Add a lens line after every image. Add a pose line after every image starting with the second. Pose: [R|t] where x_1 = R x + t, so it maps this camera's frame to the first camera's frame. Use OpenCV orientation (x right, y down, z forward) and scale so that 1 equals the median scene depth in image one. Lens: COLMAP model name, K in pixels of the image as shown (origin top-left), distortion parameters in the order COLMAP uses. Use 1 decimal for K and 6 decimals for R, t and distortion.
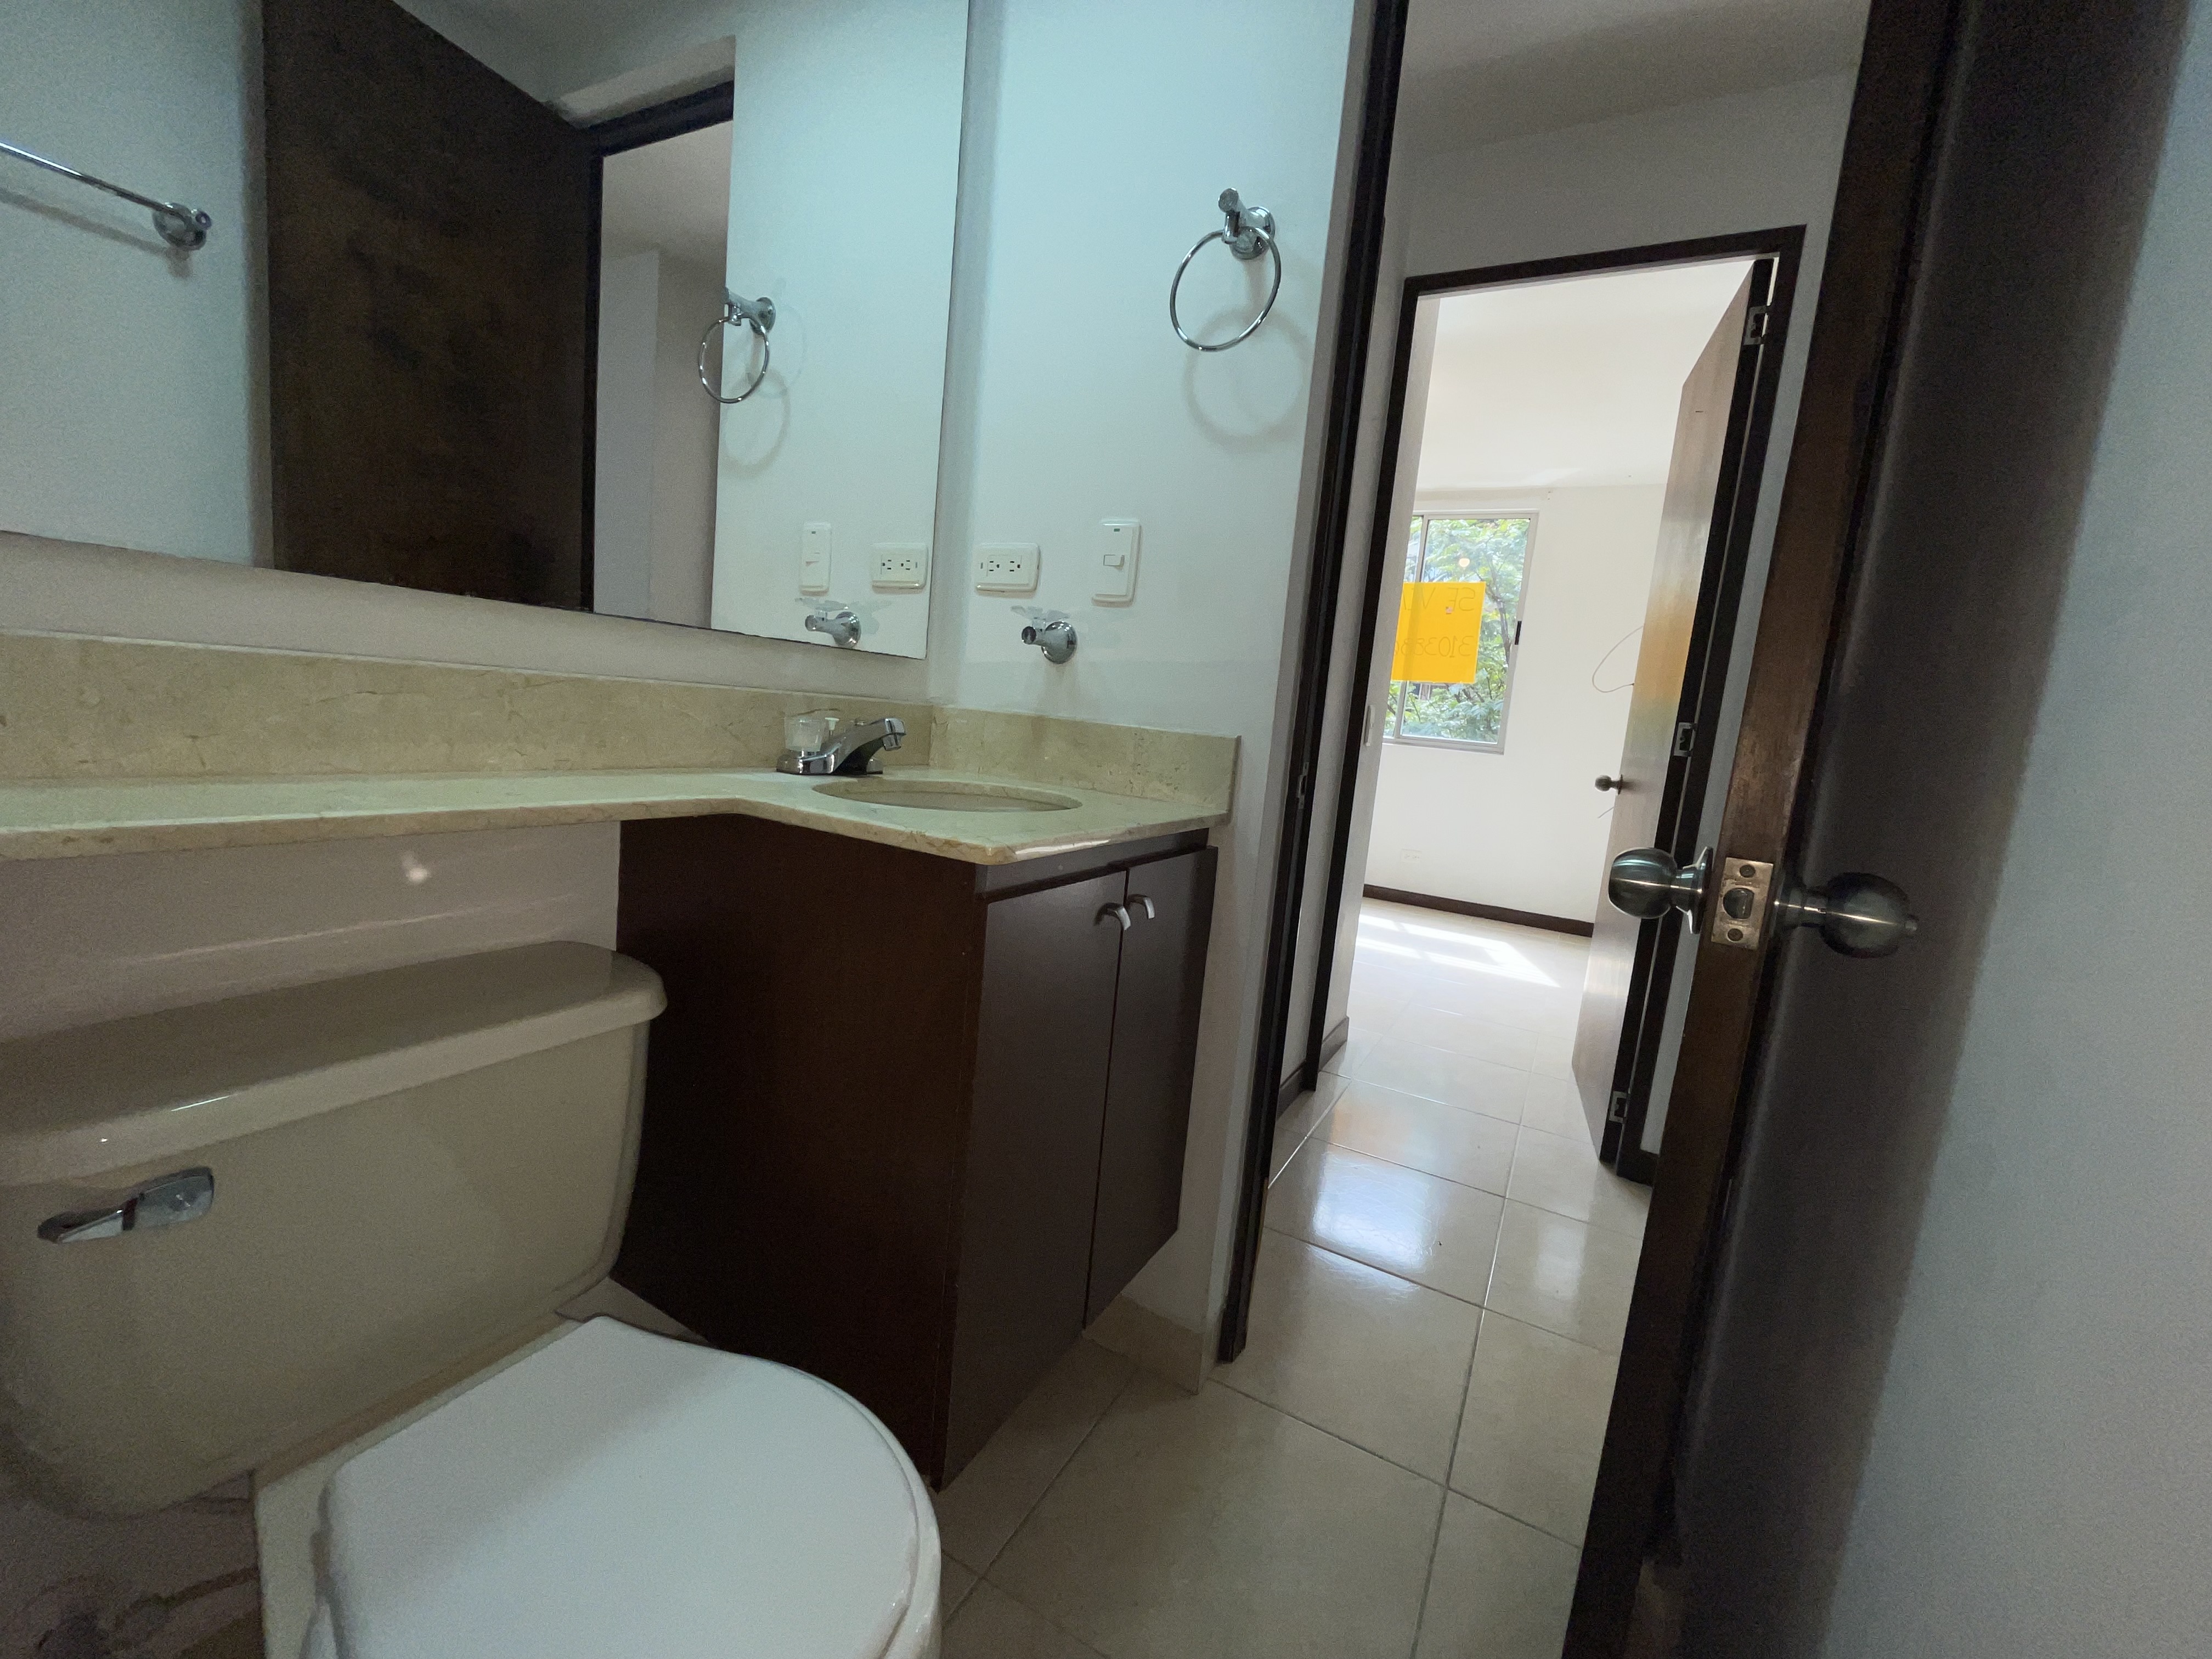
lens RADIAL K [[898.1, 0, 1105.3], [0, 898.1, 829.1], [0, 0, 1]] dist [-0.002575, -0.000322]
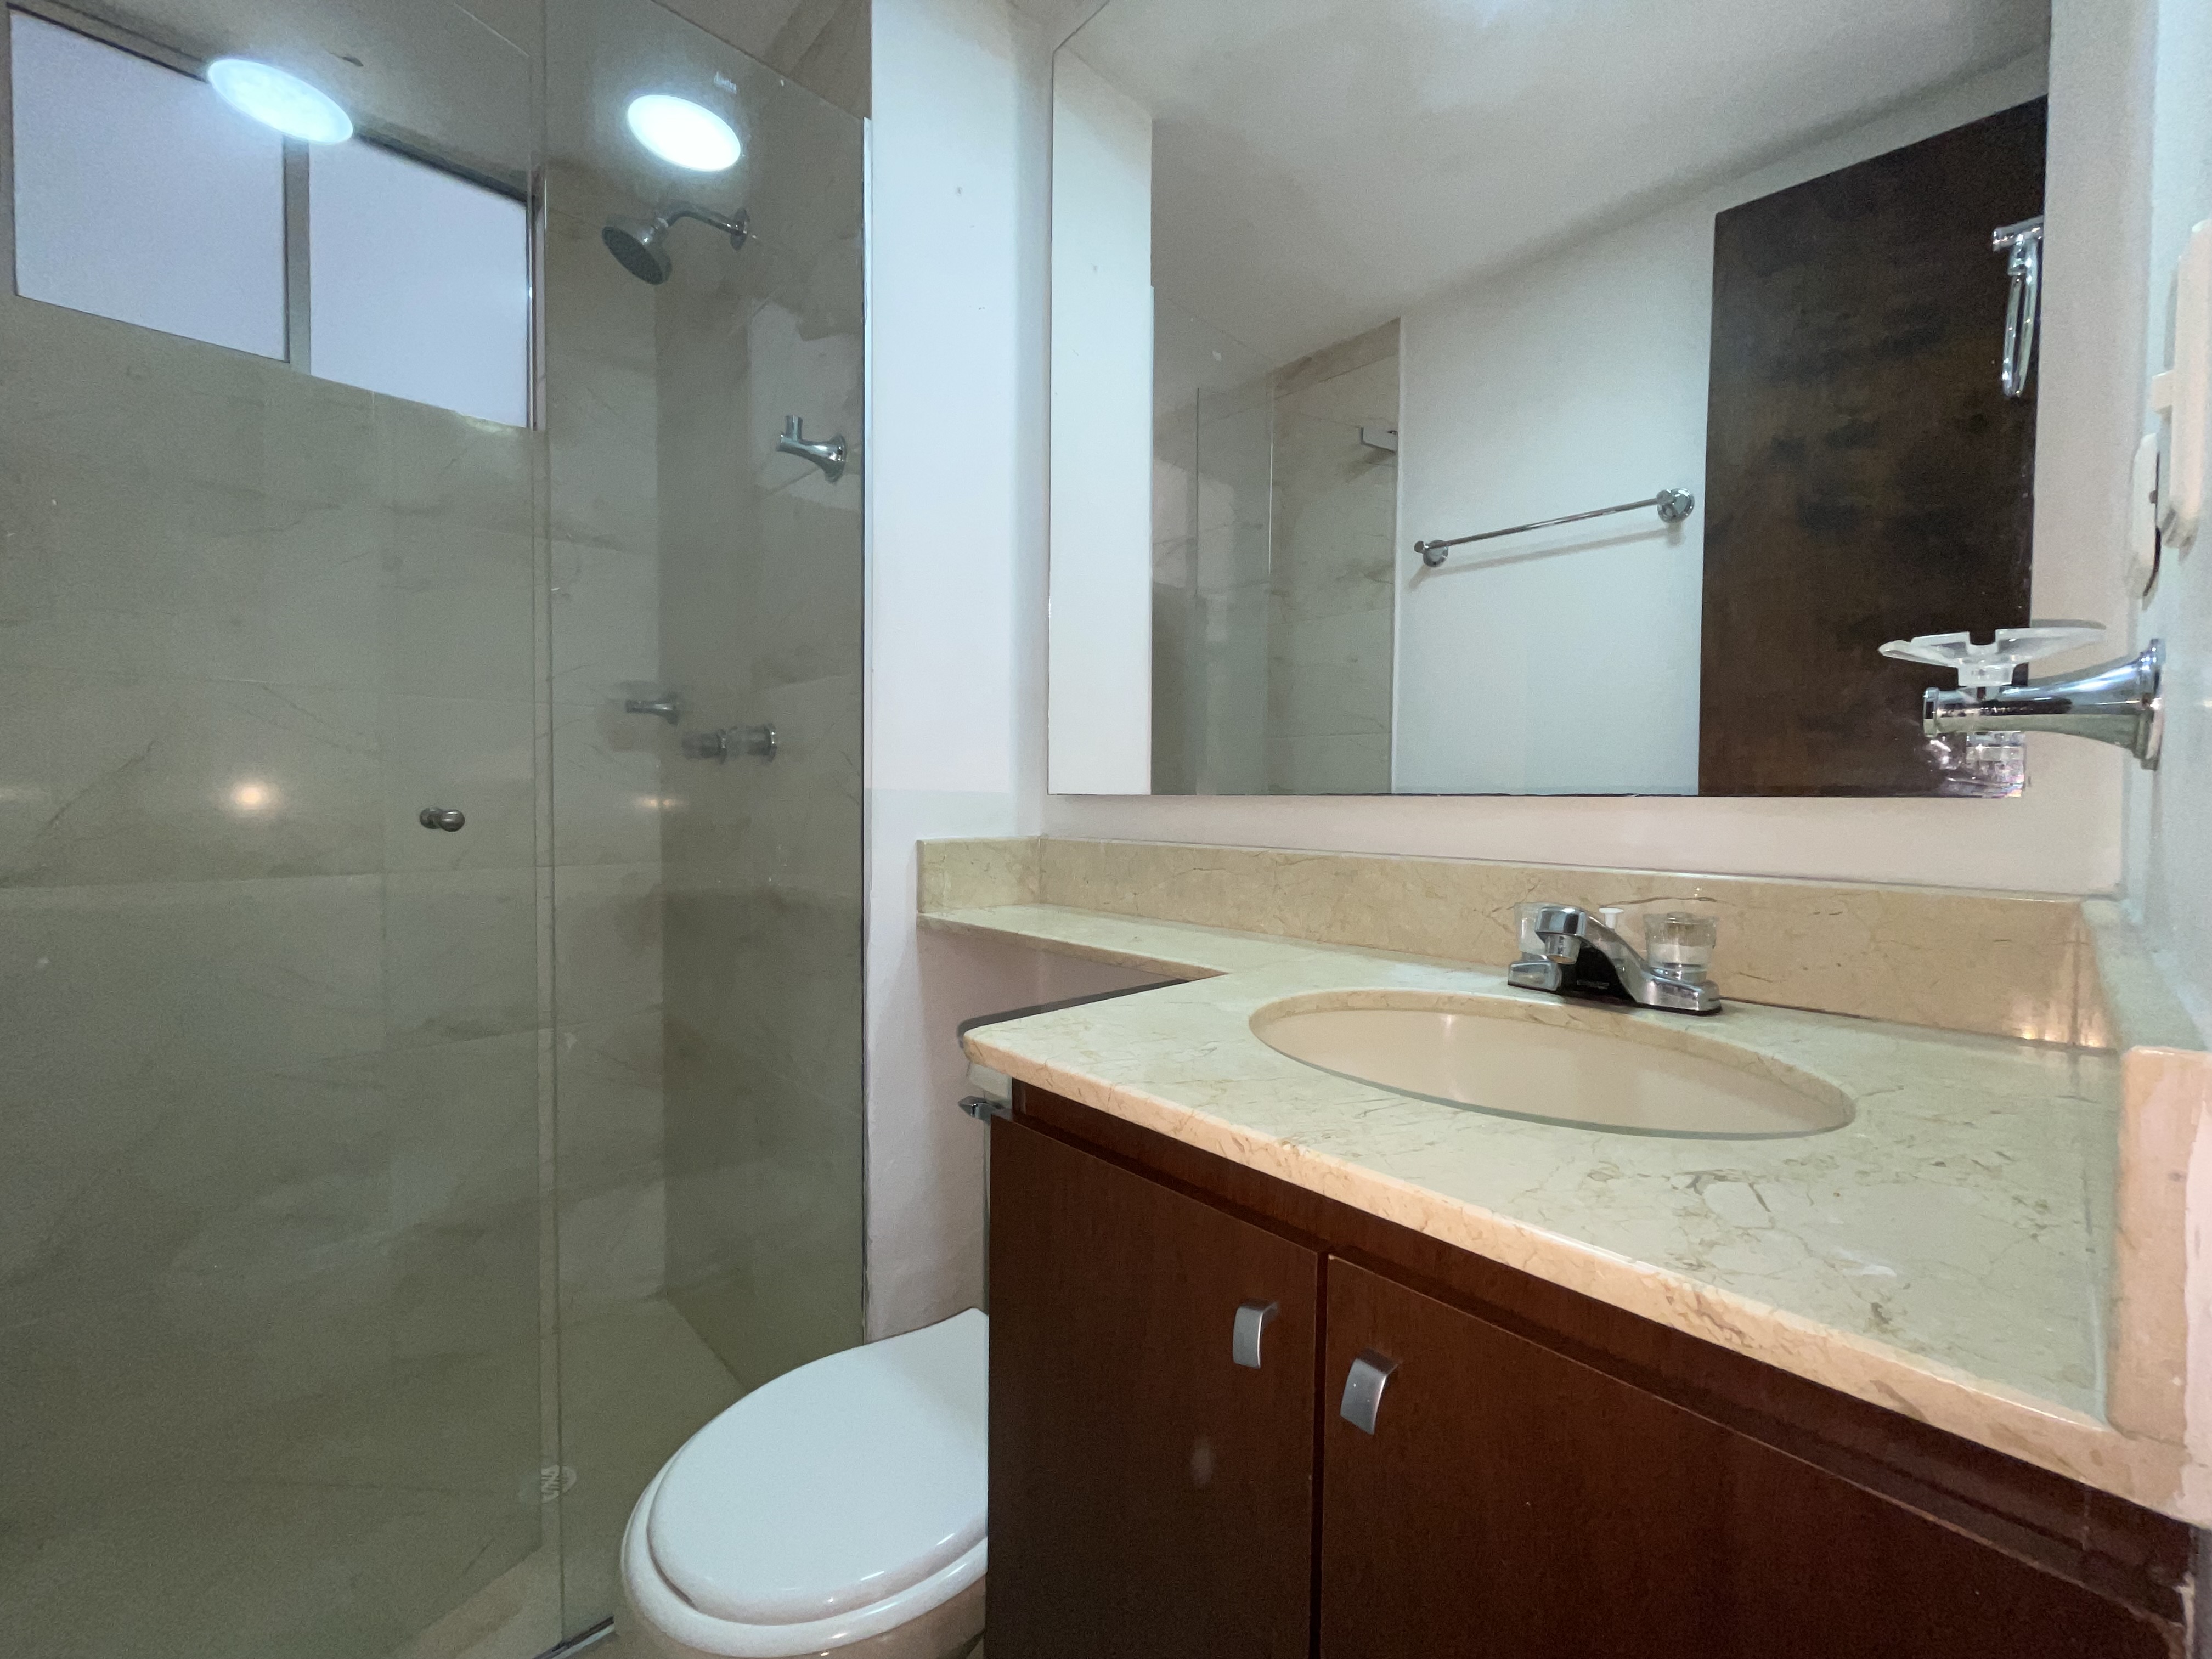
lens RADIAL K [[898.1, 0, 1103.9], [0, 898.1, 831.4], [0, 0, 1]] dist [-0.002575, -0.000322]
pose [[-0.304202, -0.063041, -0.950519, 0.526413], [-0.164133, 0.986354, -0.012889, -0.146008], [0.938361, 0.152091, -0.310398, 1.124628]]
